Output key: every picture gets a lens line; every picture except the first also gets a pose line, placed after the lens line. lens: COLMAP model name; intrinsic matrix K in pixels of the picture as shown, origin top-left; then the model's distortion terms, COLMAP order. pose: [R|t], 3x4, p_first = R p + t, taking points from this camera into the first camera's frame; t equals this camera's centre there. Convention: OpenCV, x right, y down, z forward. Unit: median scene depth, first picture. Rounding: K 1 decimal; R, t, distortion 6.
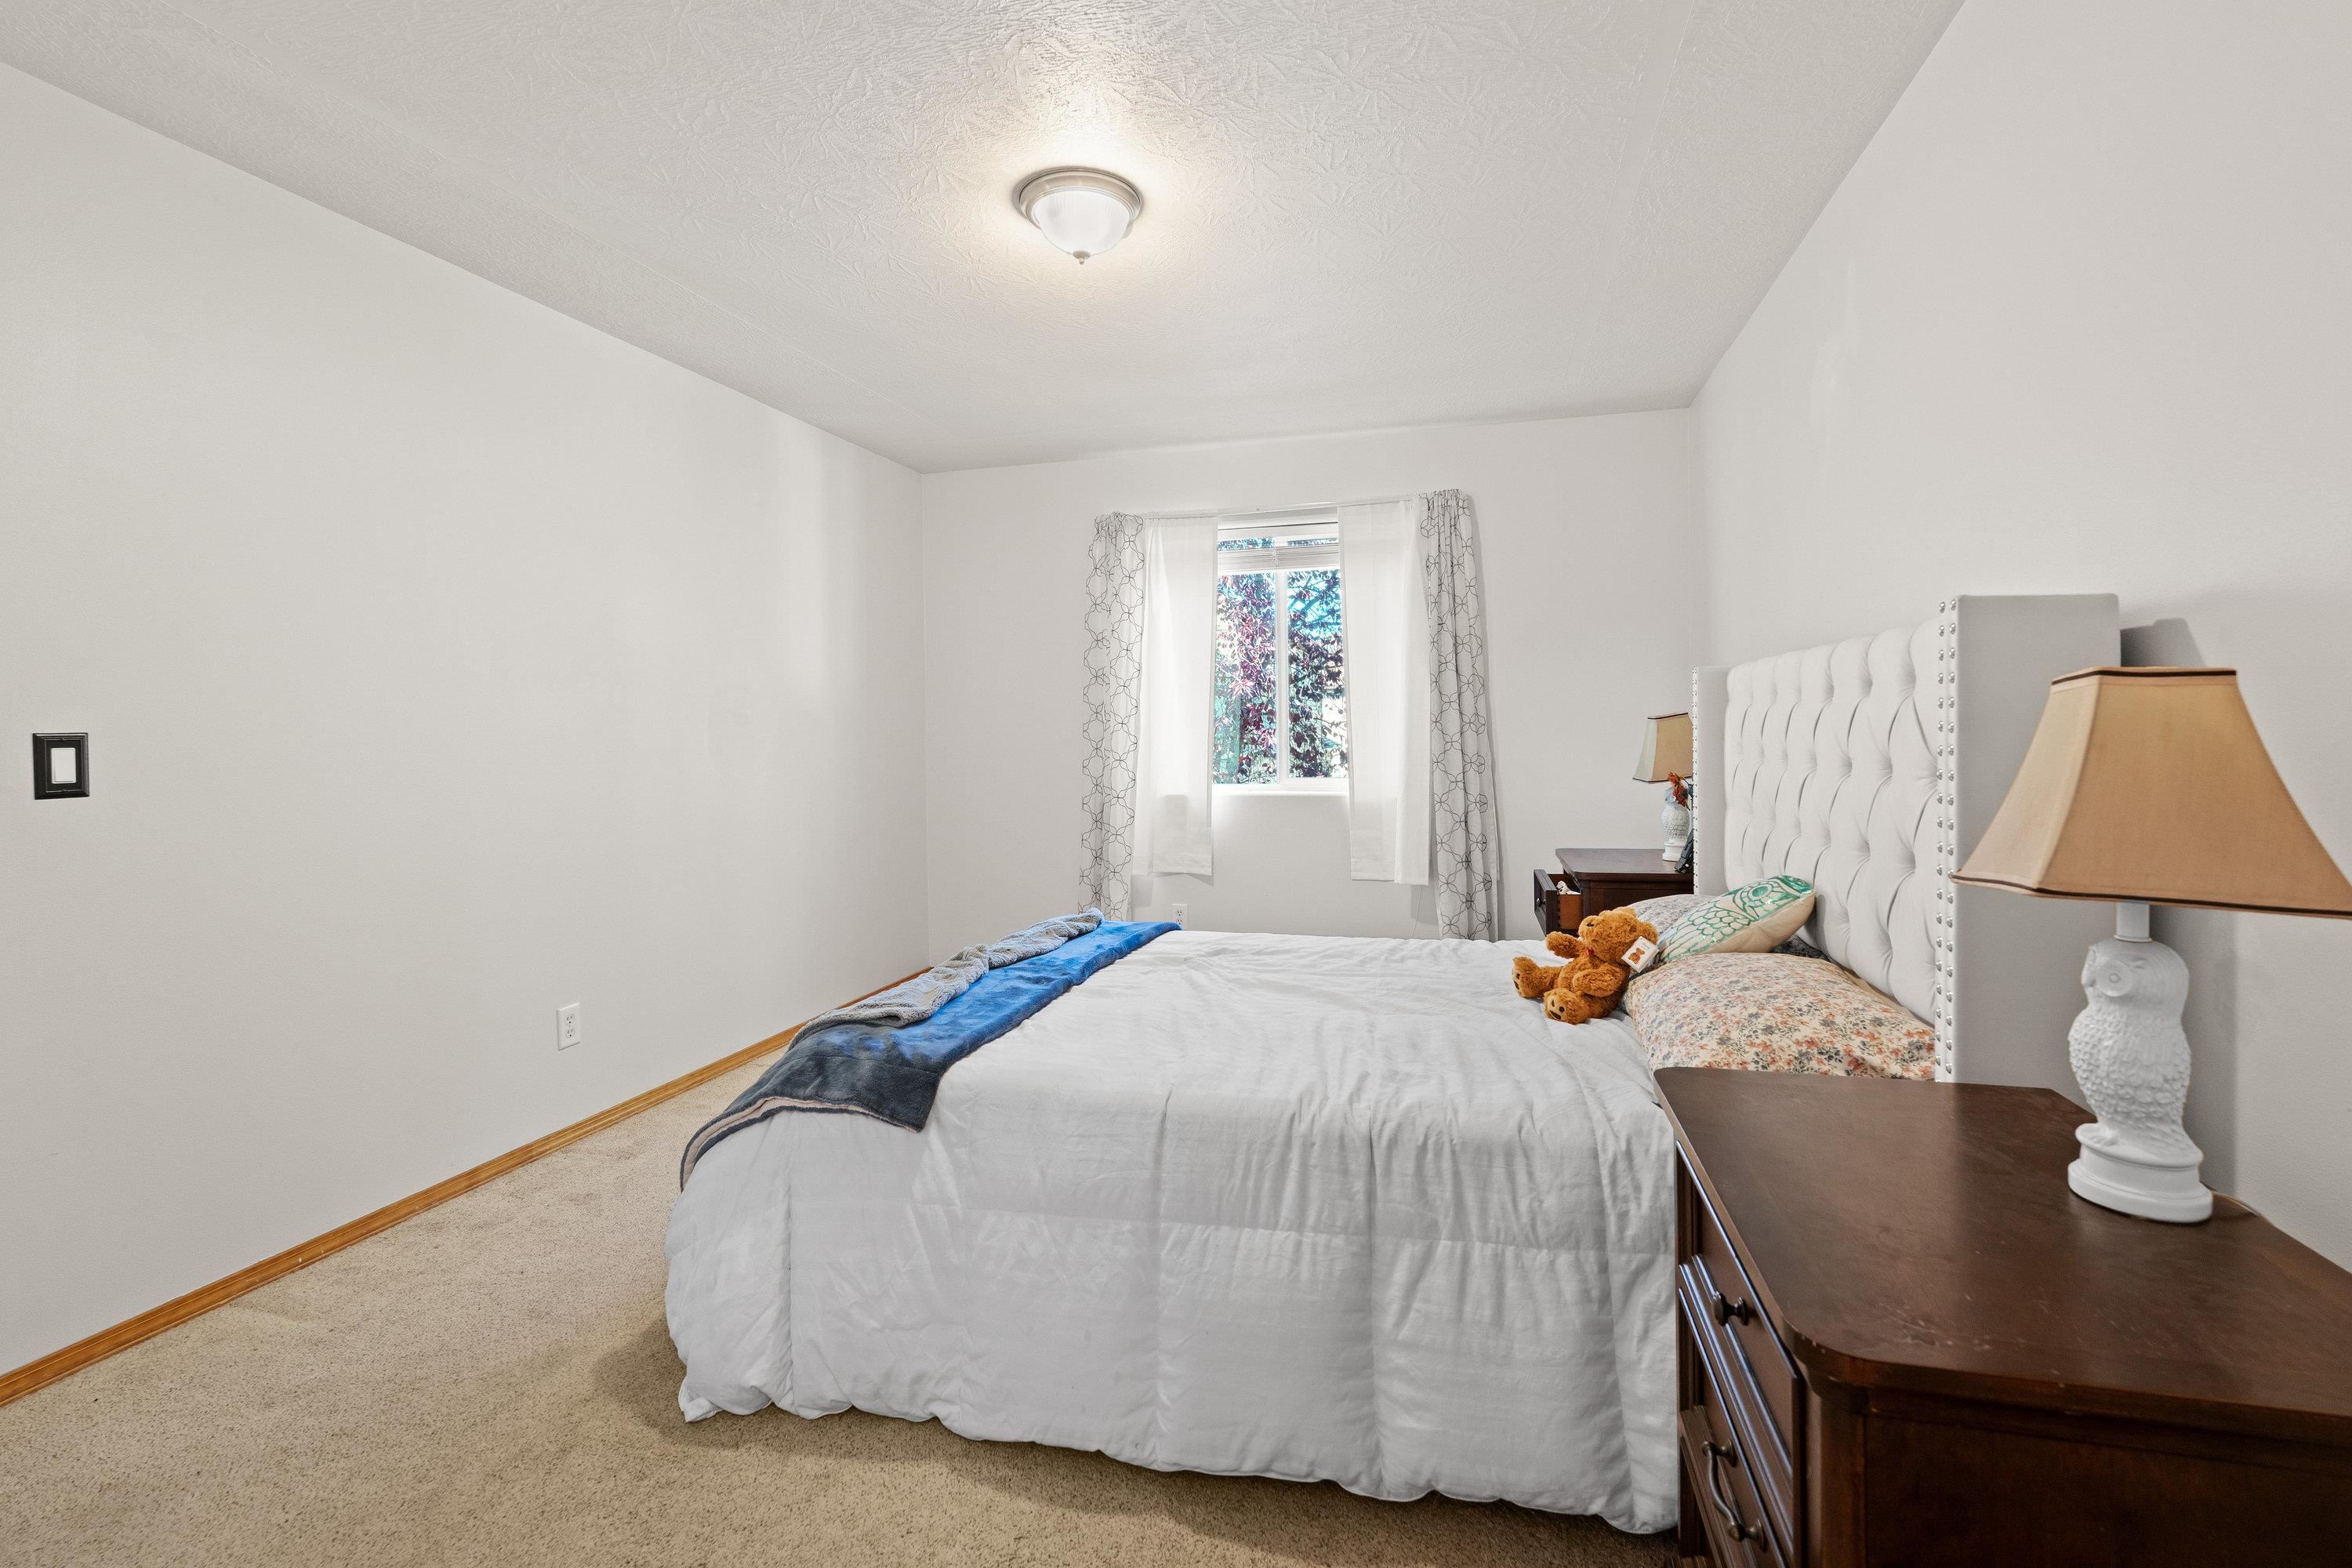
lens RADIAL K [[1025.5, 0, 1177.1], [0, 1025.5, 764.3], [0, 0, 1]] dist [-0.008256, 0.001550]
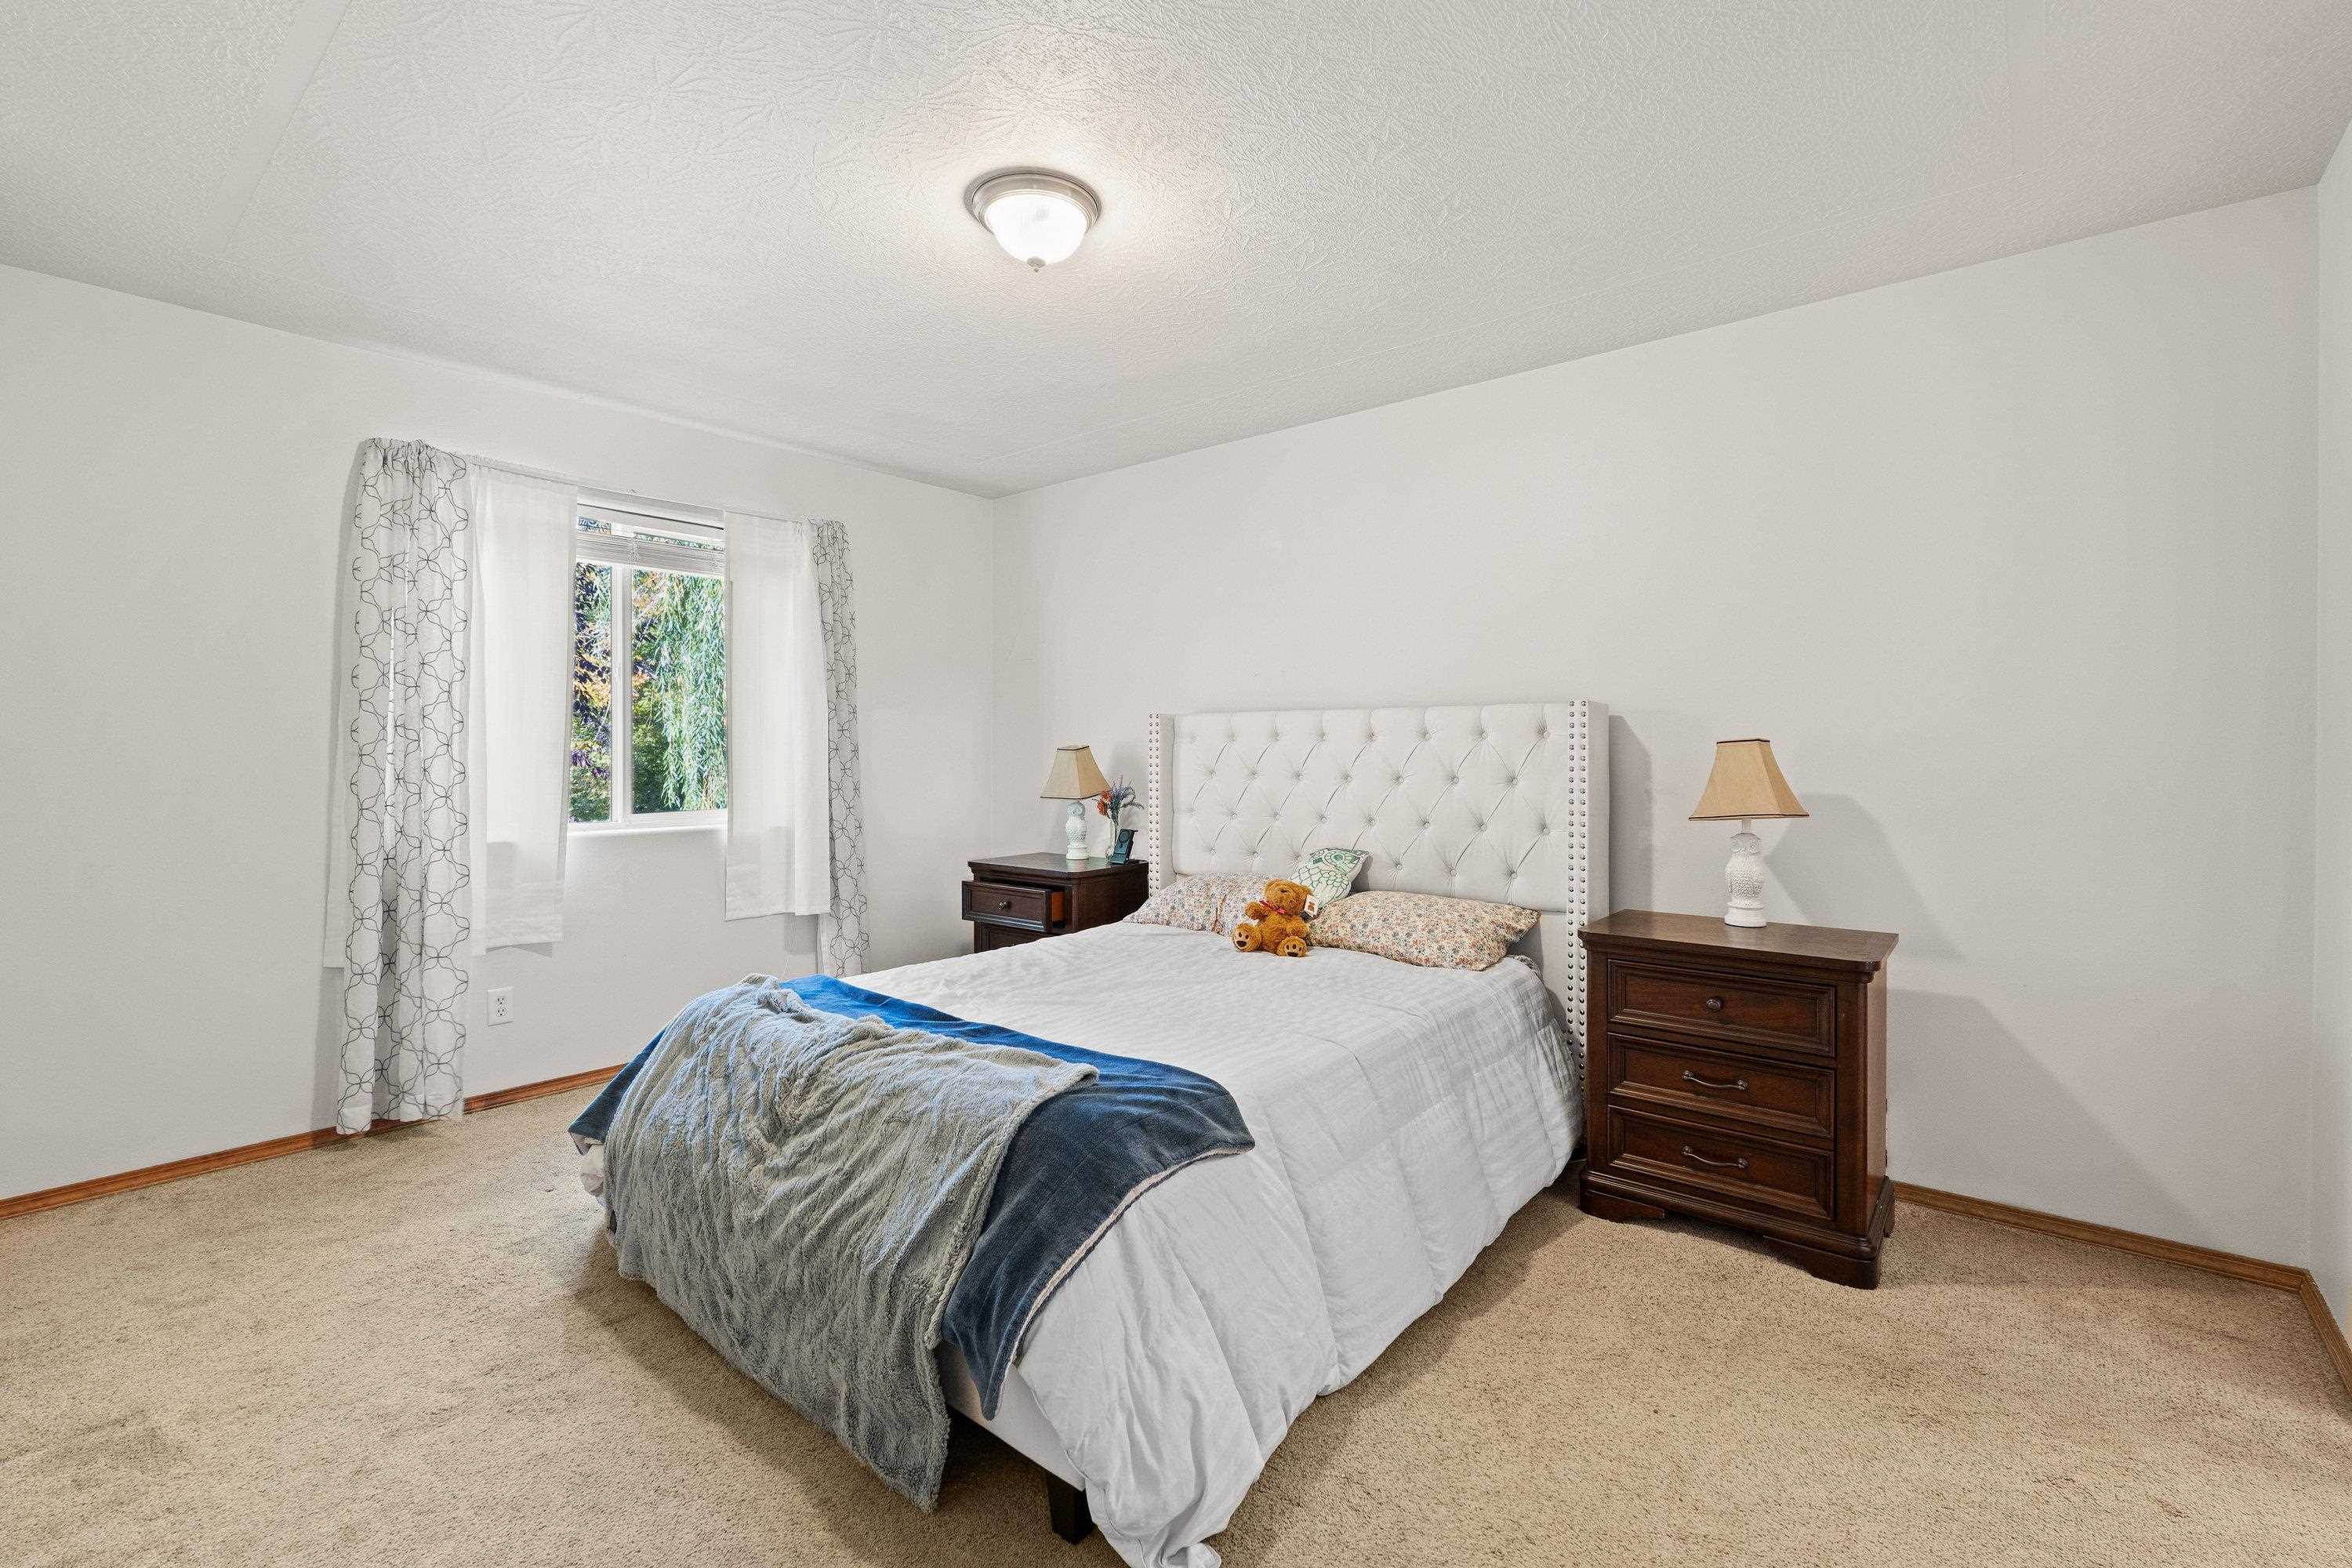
lens RADIAL K [[1025.5, 0, 1169.1], [0, 1025.5, 772.8], [0, 0, 1]] dist [-0.008256, 0.001550]
pose [[0.417032, -0.004246, 0.908882, -0.492146], [0.023606, 0.999702, -0.006161, -0.004315], [-0.908585, 0.024025, 0.417008, 0.261613]]
